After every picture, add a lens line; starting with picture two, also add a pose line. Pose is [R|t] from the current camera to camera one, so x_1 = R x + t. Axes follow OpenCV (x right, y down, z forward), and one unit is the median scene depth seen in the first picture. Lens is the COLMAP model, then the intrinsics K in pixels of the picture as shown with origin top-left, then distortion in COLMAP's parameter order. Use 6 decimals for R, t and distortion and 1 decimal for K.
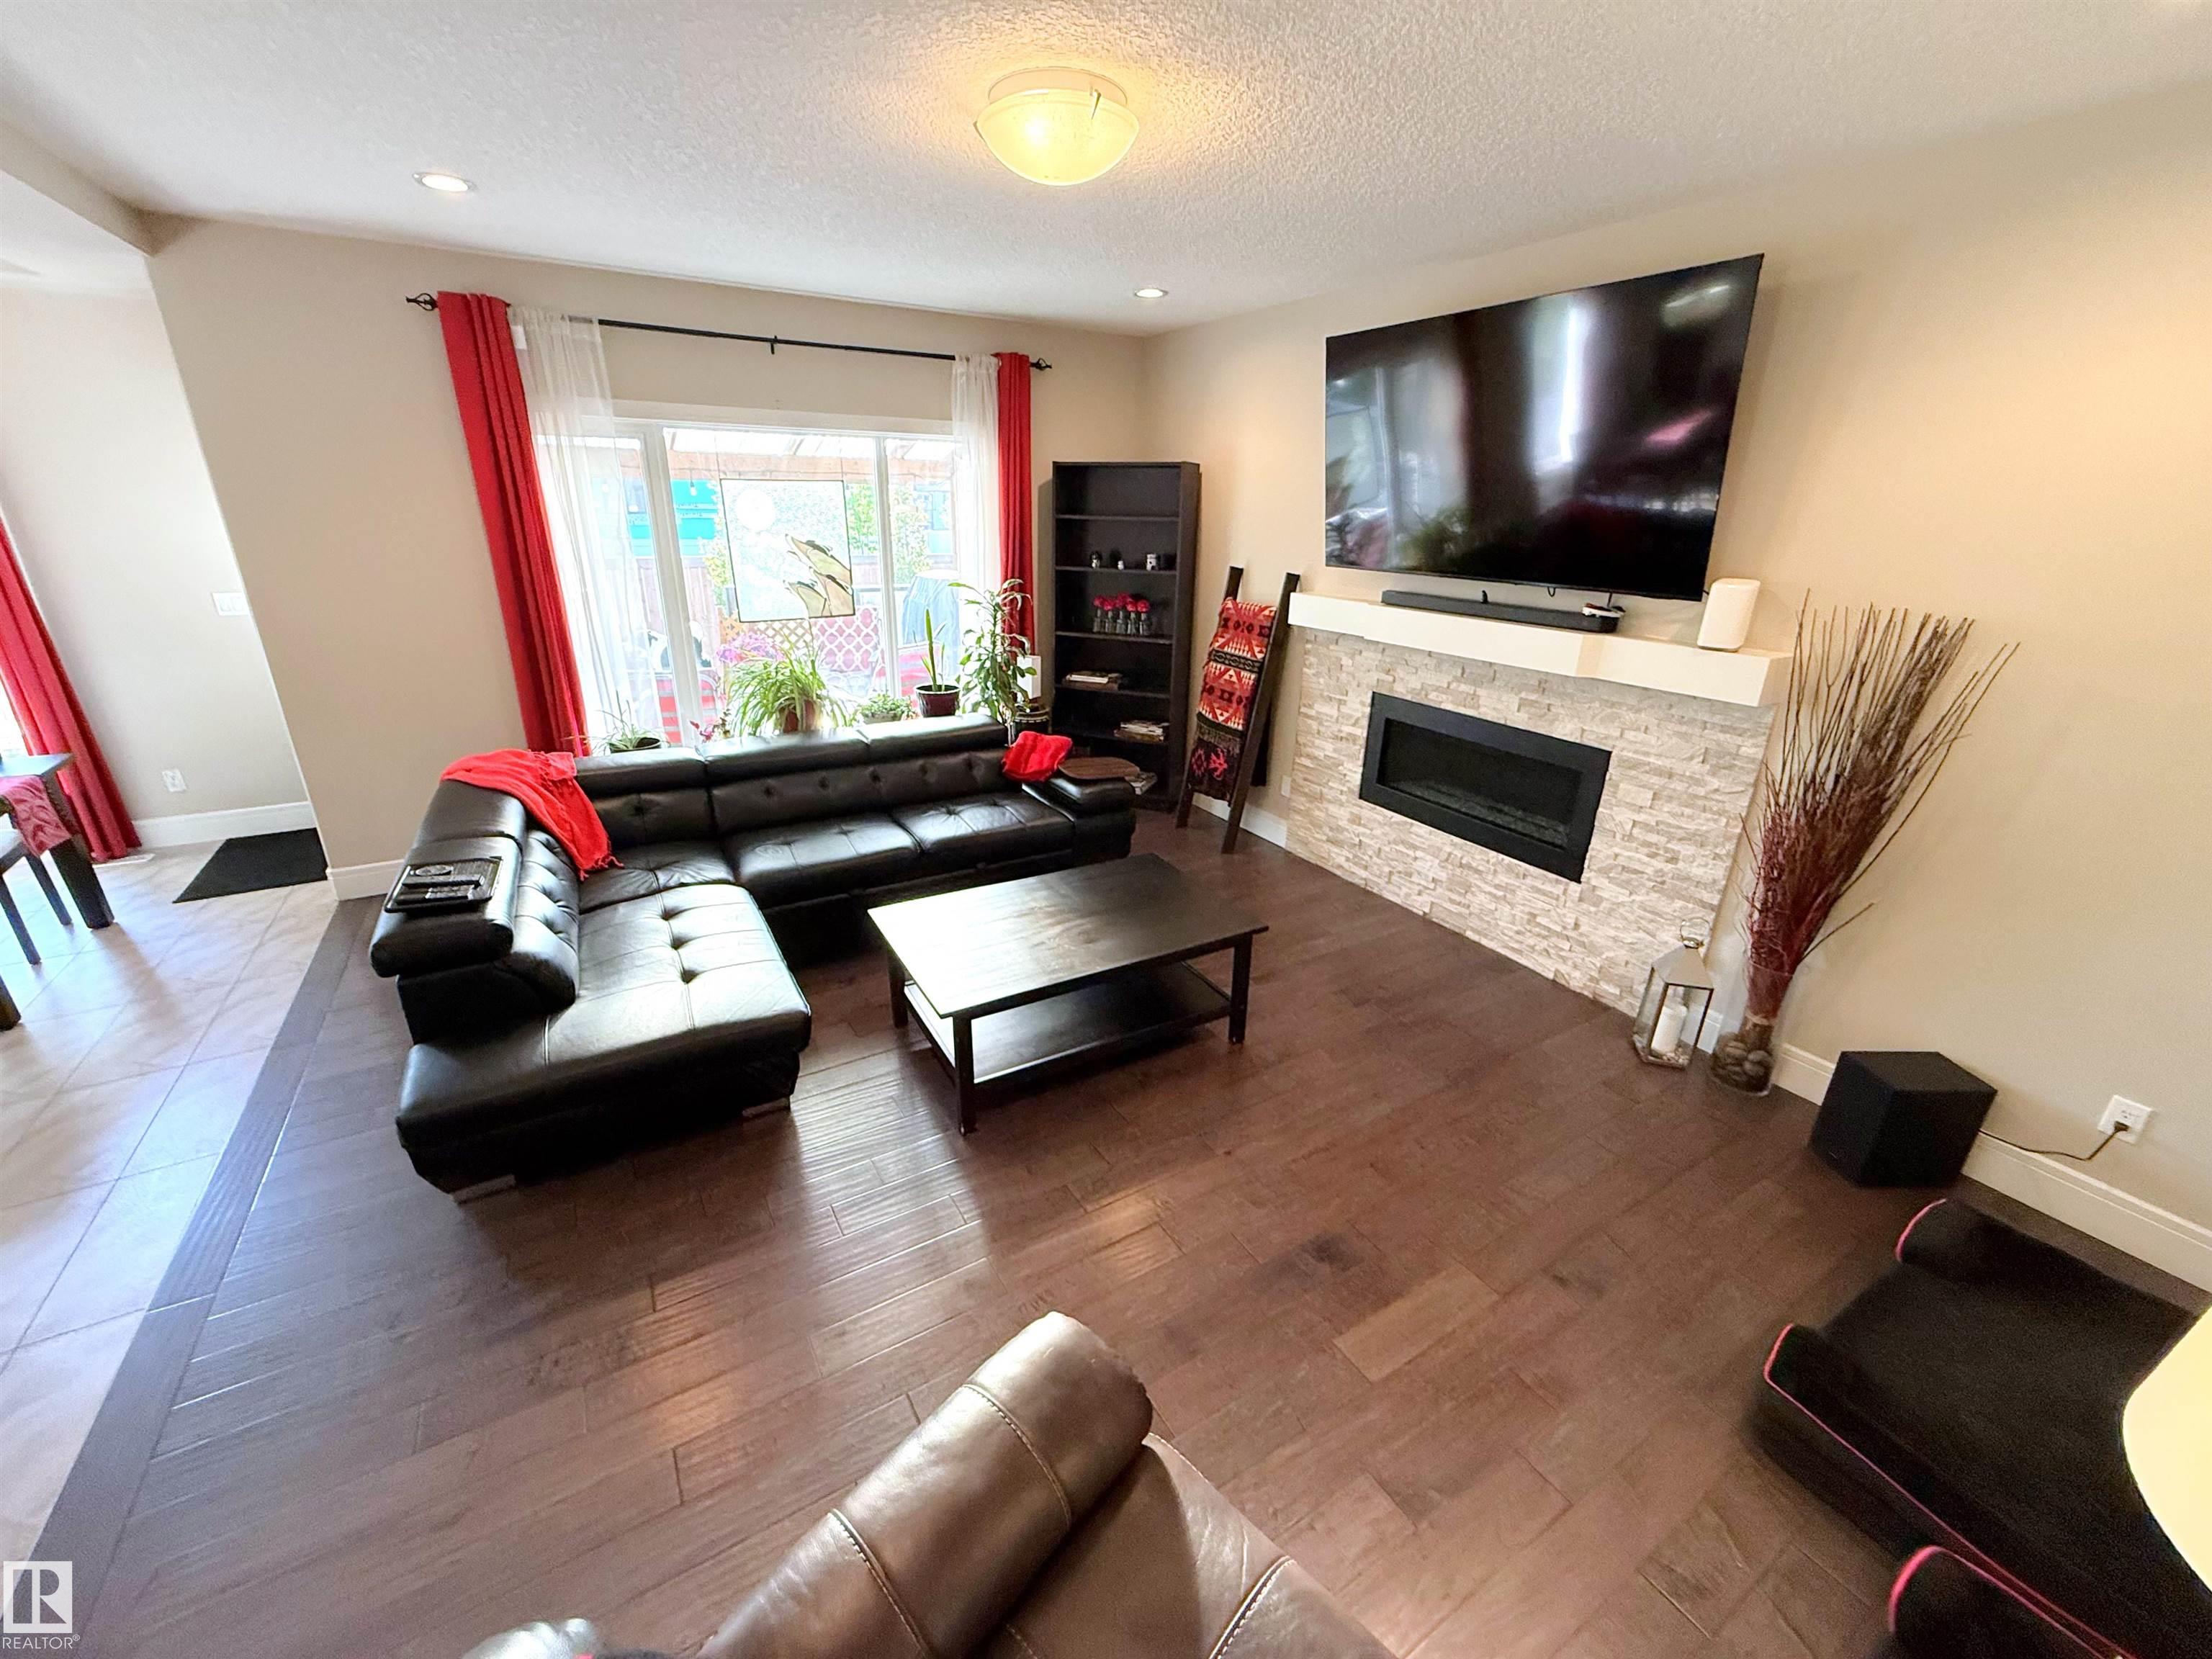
lens RADIAL K [[882.8, 0, 1097.5], [0, 882.8, 828.6], [0, 0, 1]] dist [0.001352, -0.000203]
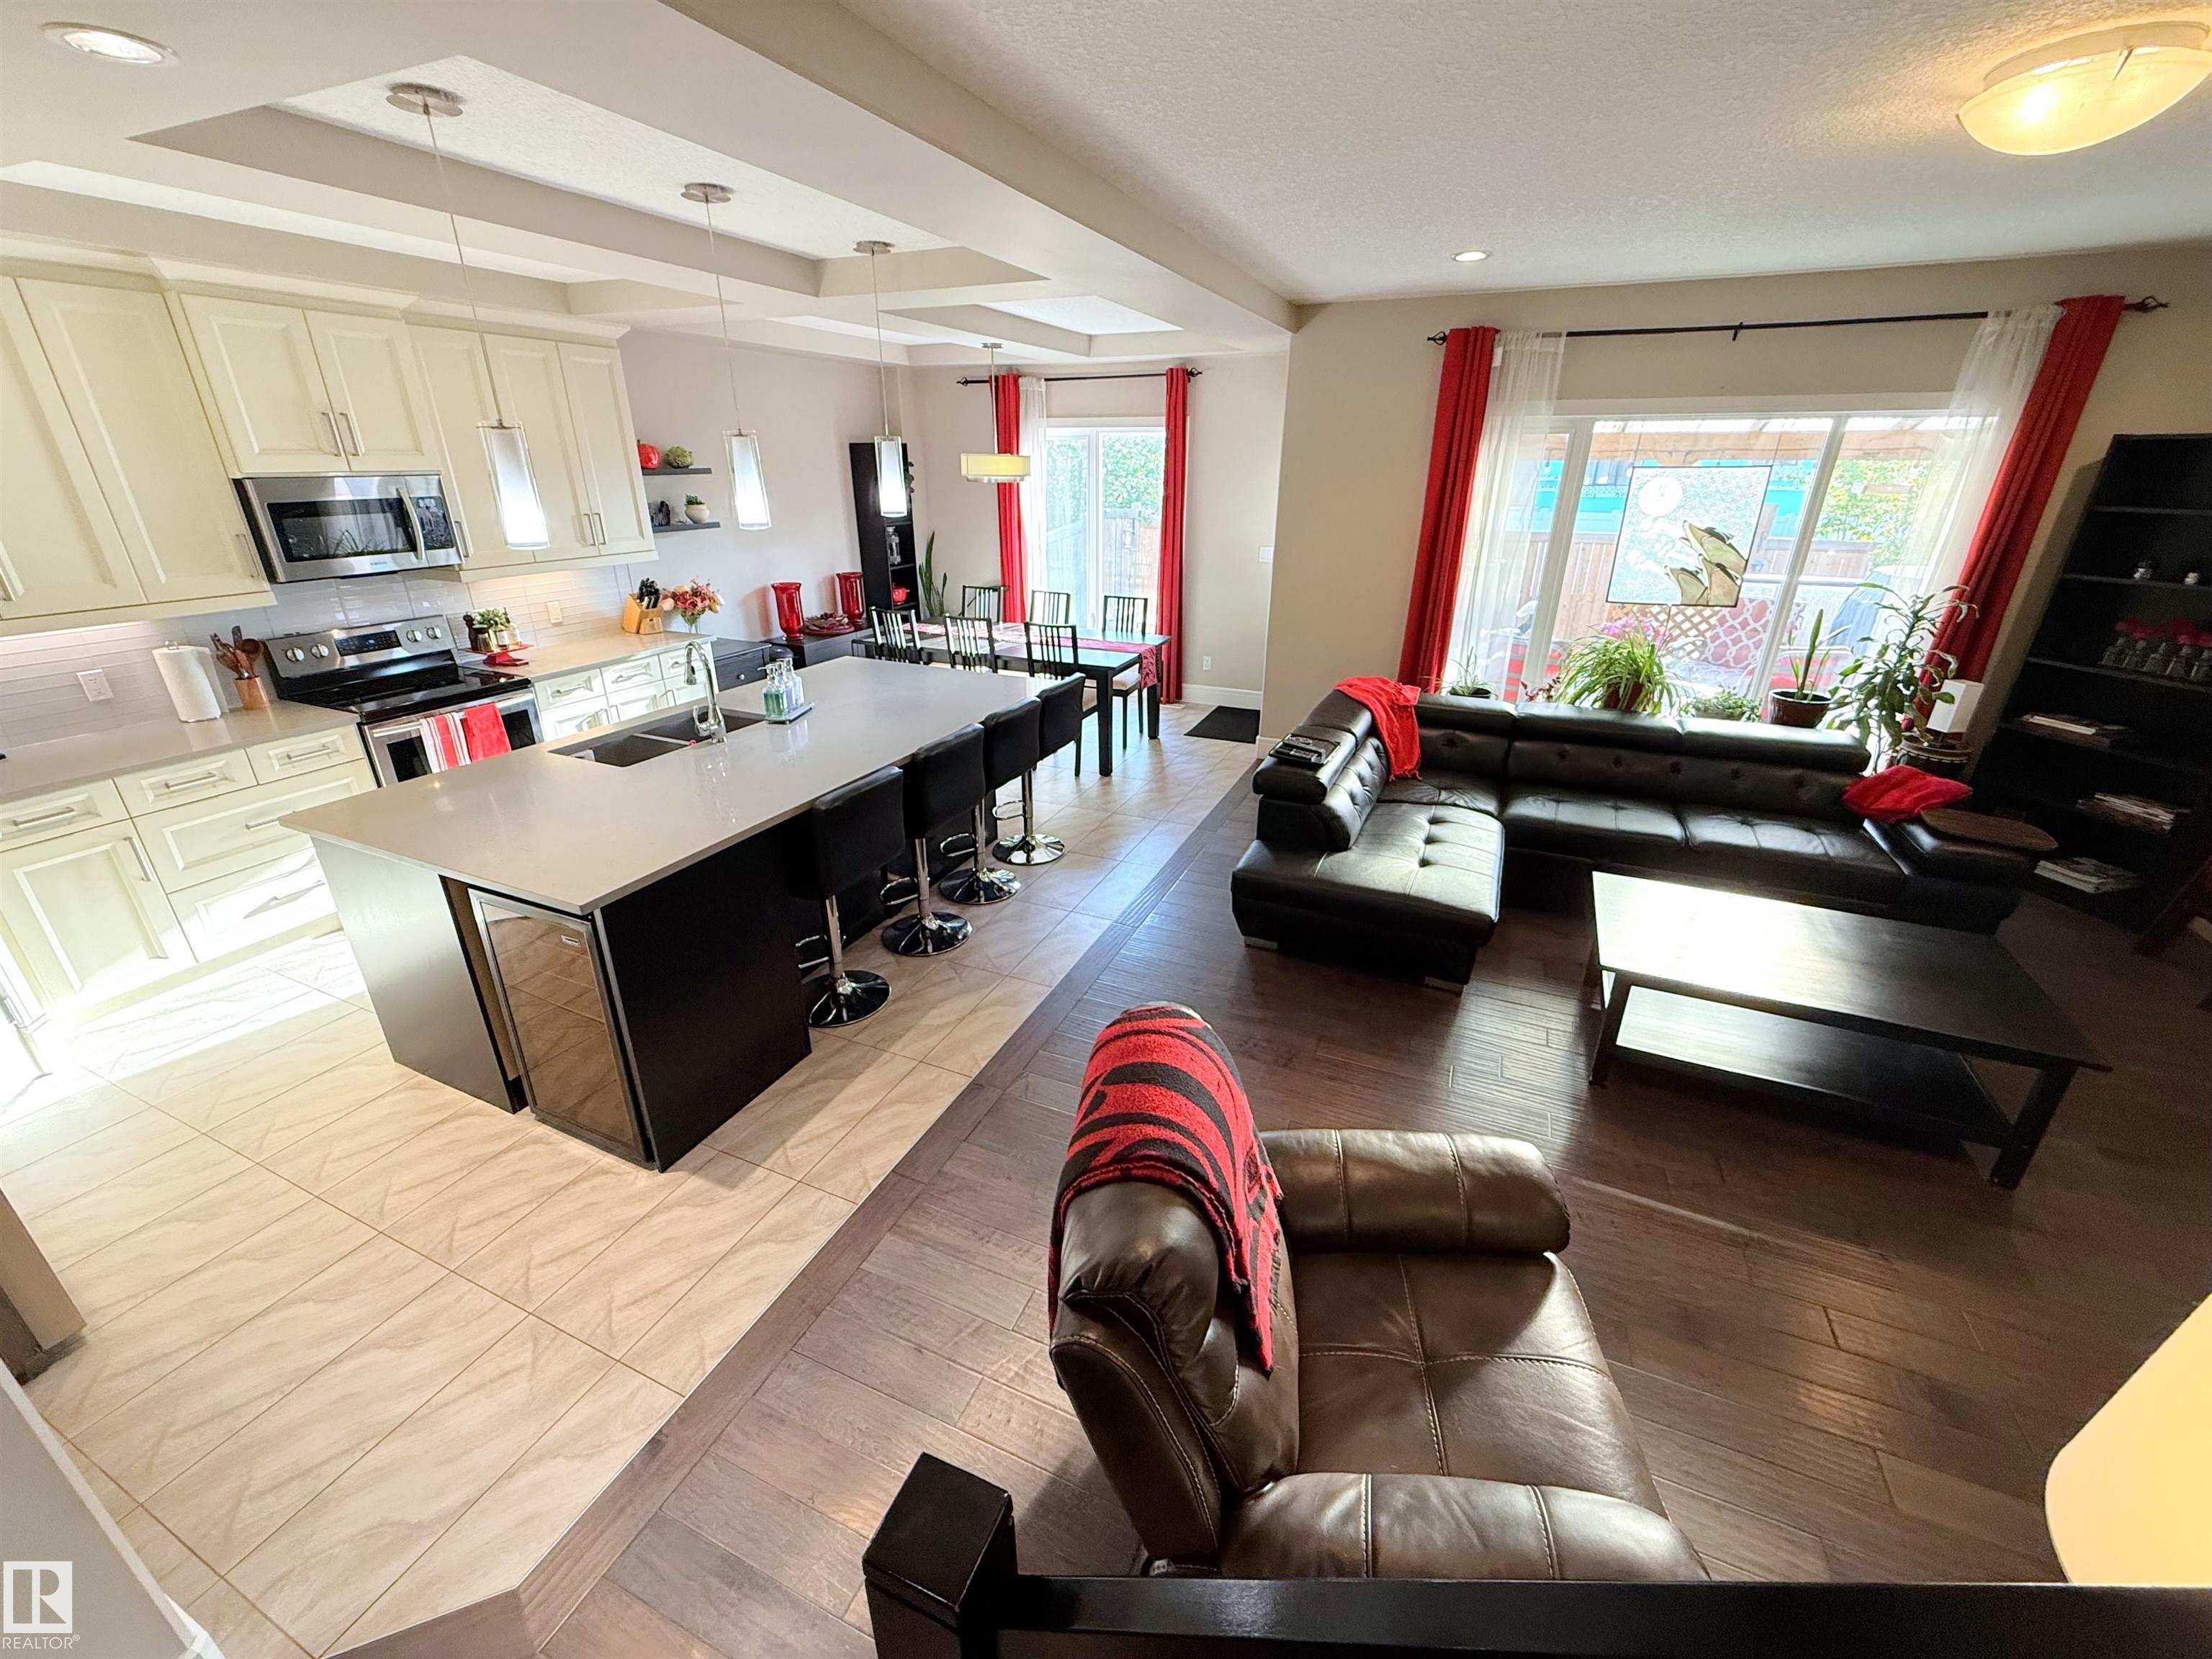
lens RADIAL K [[882.8, 0, 1097.5], [0, 882.8, 828.6], [0, 0, 1]] dist [0.001352, -0.000203]
pose [[0.577133, 0.299966, -0.759564, 0.154747], [-0.276504, 0.946938, 0.163870, 0.024759], [0.768416, 0.115447, 0.629451, -0.132288]]
